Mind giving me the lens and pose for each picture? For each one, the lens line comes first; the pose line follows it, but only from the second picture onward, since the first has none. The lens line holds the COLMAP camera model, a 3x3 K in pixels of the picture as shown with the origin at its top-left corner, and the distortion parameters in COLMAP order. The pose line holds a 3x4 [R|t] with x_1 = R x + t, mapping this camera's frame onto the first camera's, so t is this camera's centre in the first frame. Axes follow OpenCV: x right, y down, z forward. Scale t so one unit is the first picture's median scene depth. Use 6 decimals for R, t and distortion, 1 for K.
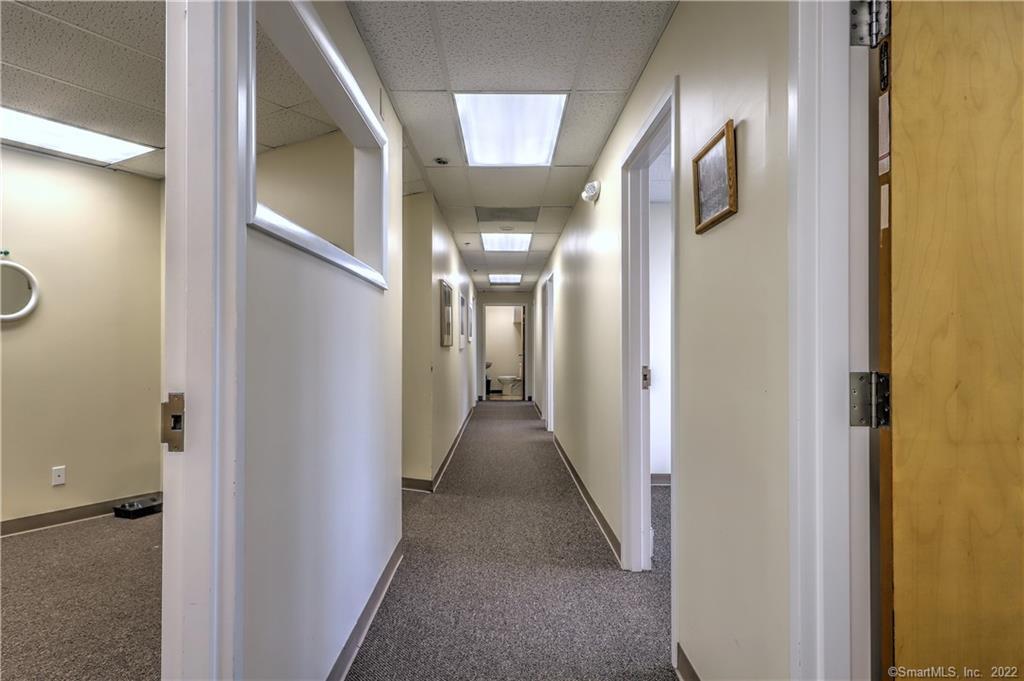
lens RADIAL K [[590.3, 0, 510.8], [0, 590.3, 342.4], [0, 0, 1]] dist [-0.001872, -0.000468]
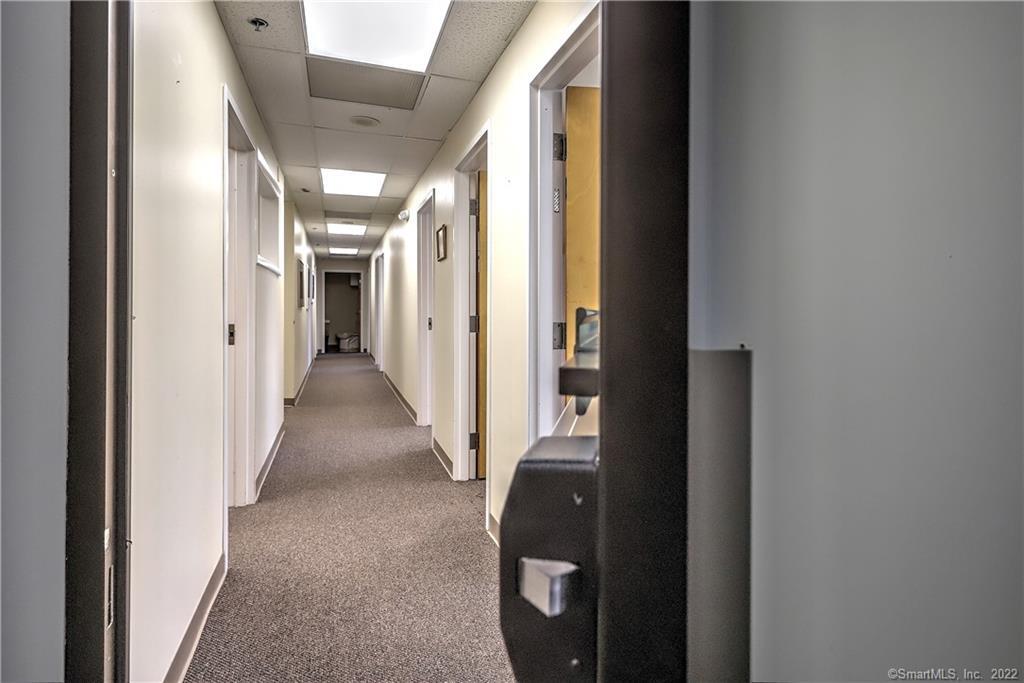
lens RADIAL K [[525.2, 0, 557.4], [0, 525.2, 308.5], [0, 0, 1]] dist [0.003896, 0.000150]
pose [[0.927585, 0.001075, 0.373611, -0.011780], [-0.004831, 0.999947, 0.009117, -0.003546], [-0.373581, -0.010261, 0.927541, -0.374539]]
